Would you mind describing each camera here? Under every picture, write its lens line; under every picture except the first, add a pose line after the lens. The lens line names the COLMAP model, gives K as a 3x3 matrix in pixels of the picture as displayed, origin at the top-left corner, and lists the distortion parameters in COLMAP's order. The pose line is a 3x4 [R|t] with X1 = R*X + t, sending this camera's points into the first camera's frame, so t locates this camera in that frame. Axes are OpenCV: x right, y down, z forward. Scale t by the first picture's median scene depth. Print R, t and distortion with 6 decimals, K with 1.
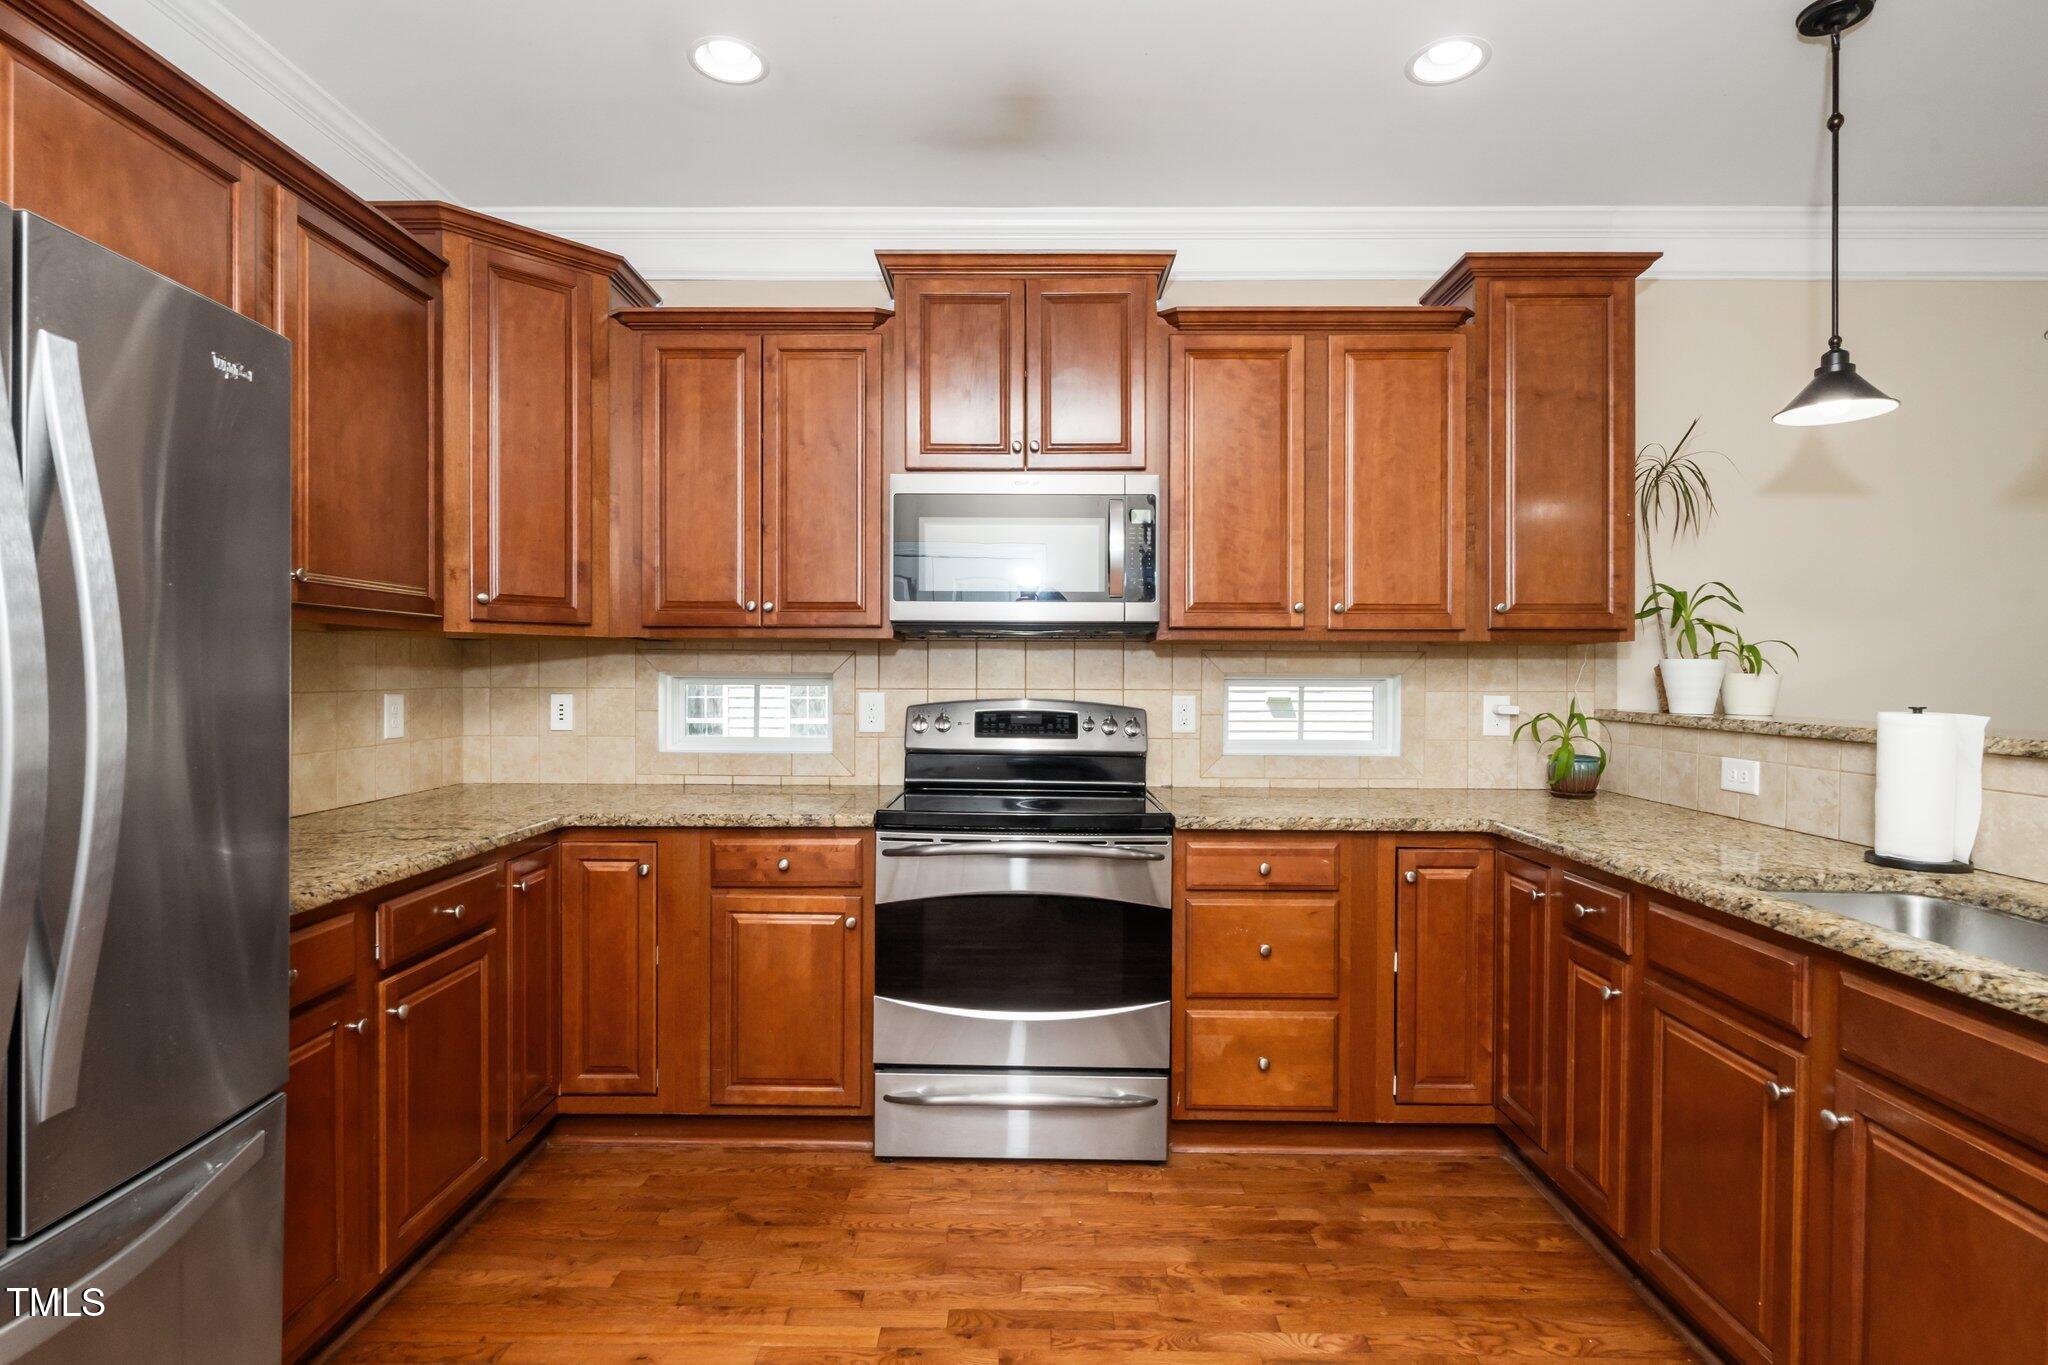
lens RADIAL K [[994.0, 0, 1042.2], [0, 994.0, 680.5], [0, 0, 1]] dist [-0.002172, -0.000265]
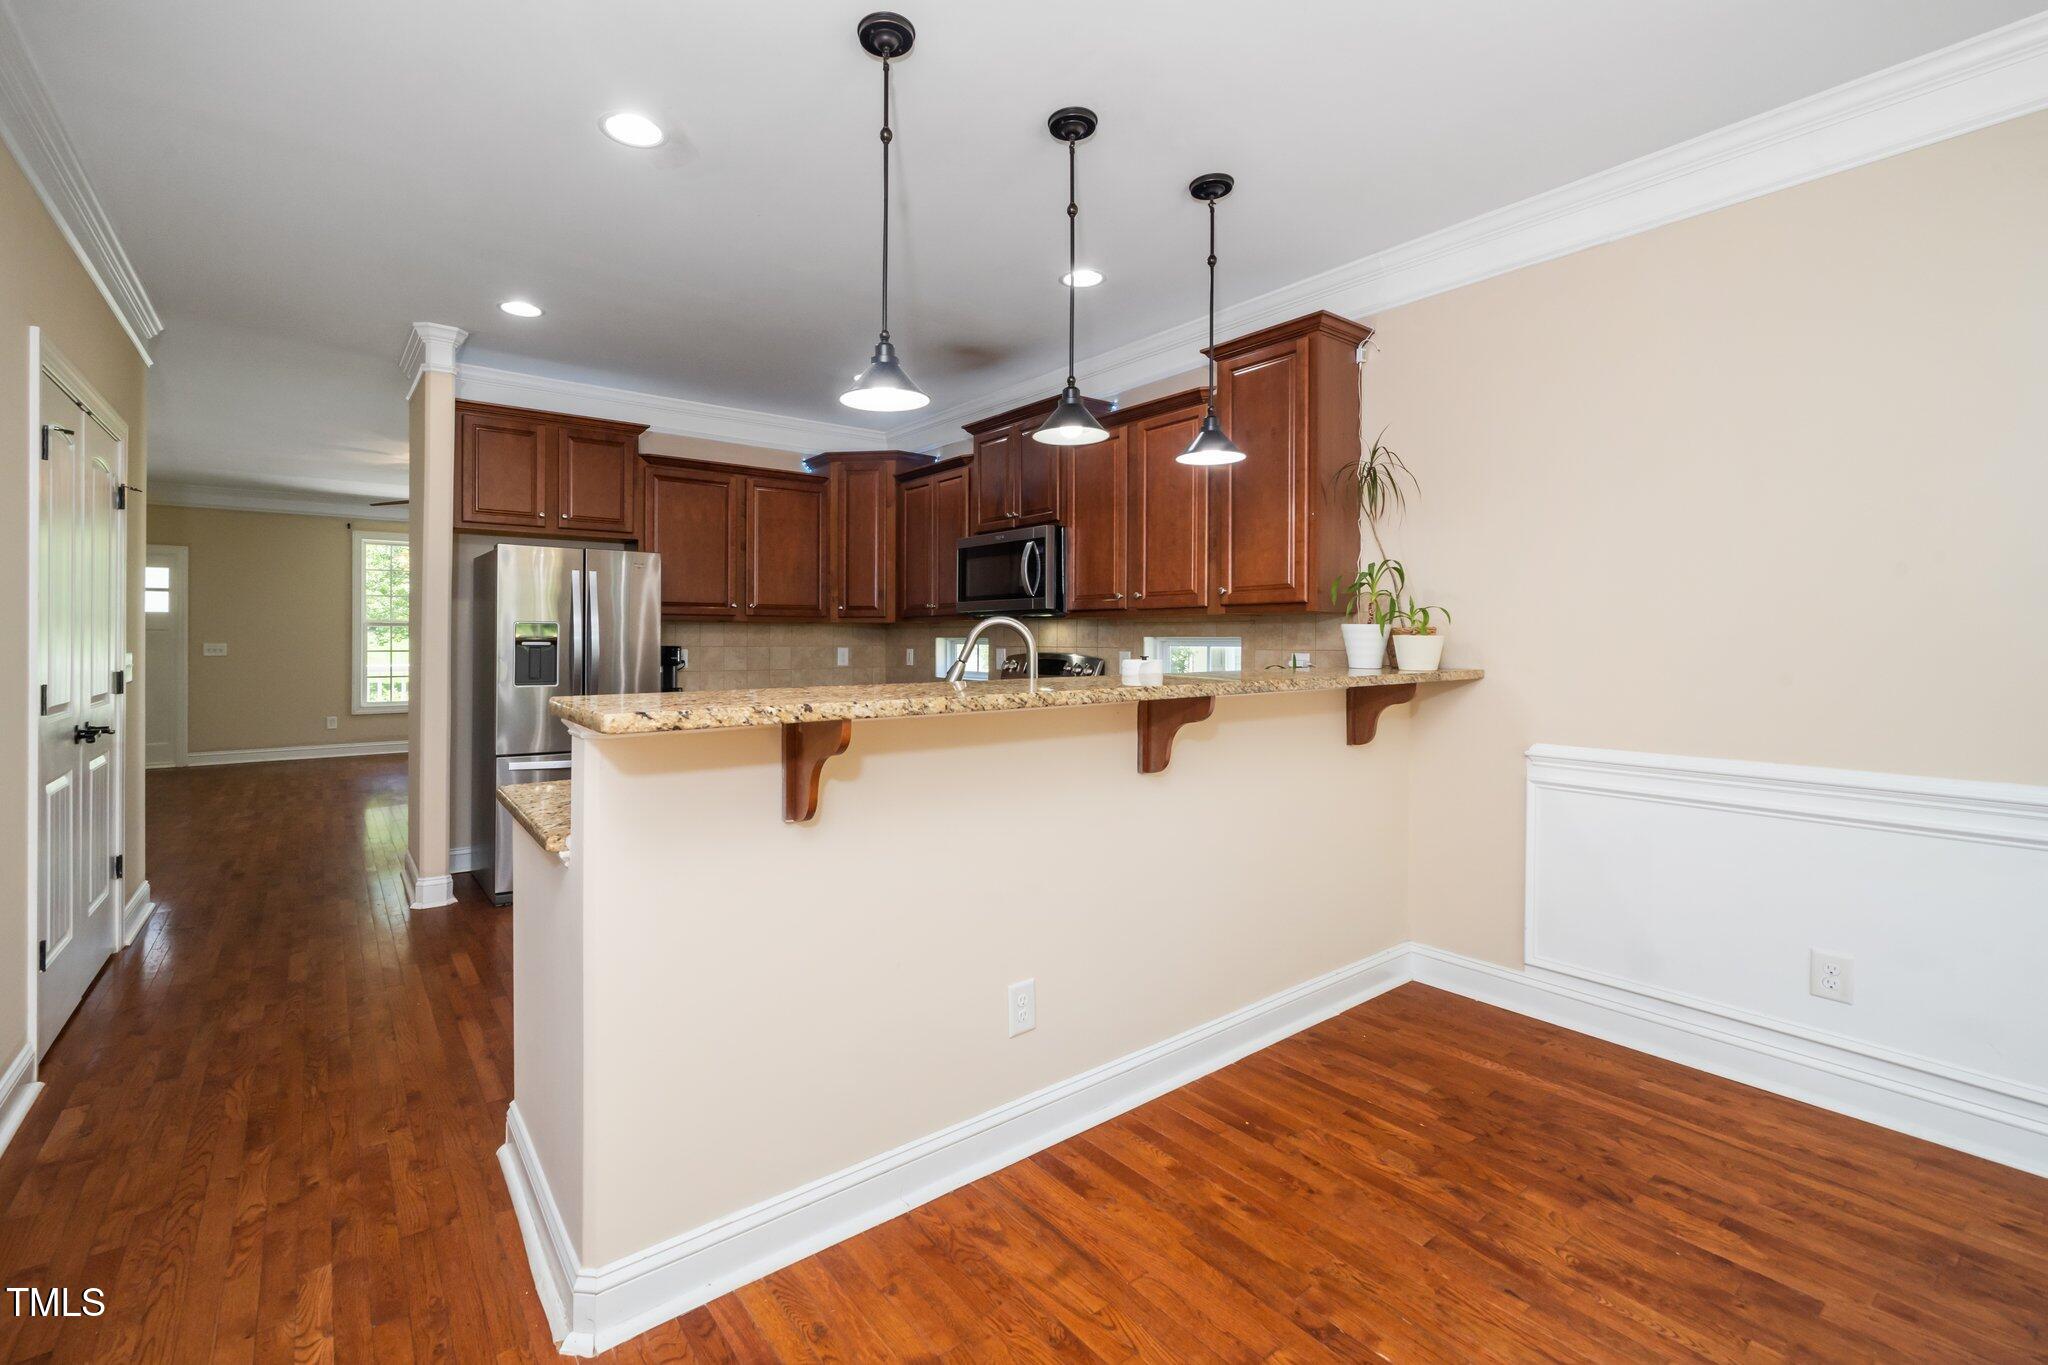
lens RADIAL K [[879.3, 0, 972.7], [0, 879.3, 635.5], [0, 0, 1]] dist [-0.000489, -0.000291]
pose [[0.607049, -0.007221, -0.794631, 1.374034], [-0.003285, 0.999927, -0.011596, 0.009028], [0.794657, 0.009650, 0.606982, -0.059528]]
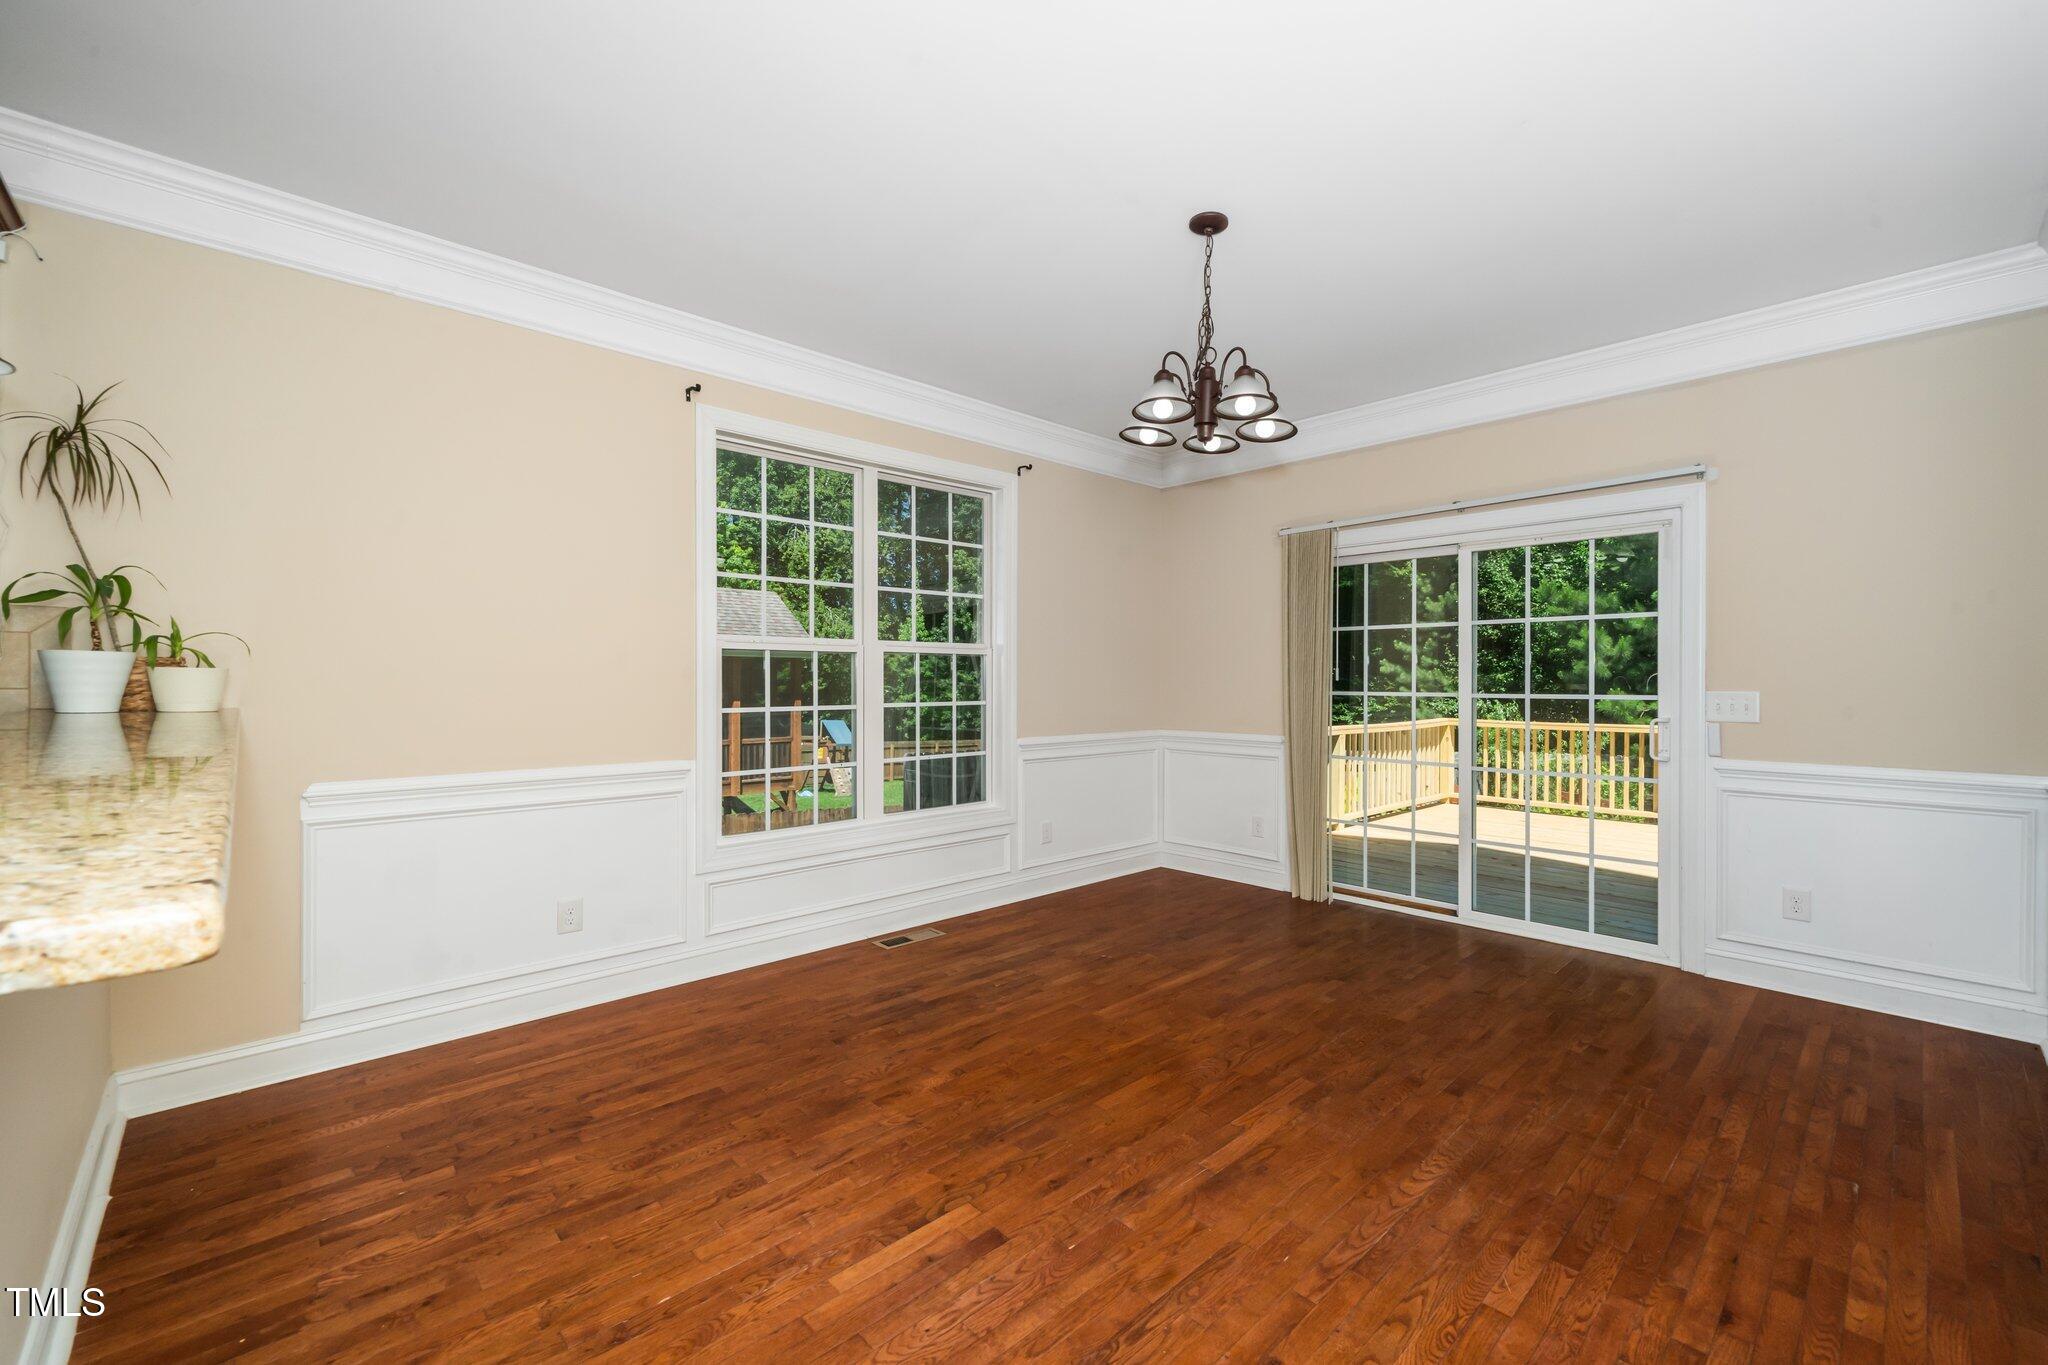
lens RADIAL K [[837.3, 0, 1043.6], [0, 837.3, 676.8], [0, 0, 1]] dist [-0.002059, -0.000377]
pose [[0.712083, -0.000283, 0.702096, 0.834875], [0.003594, 0.999988, -0.003242, 0.008914], [-0.702087, 0.004832, 0.712075, -0.141671]]
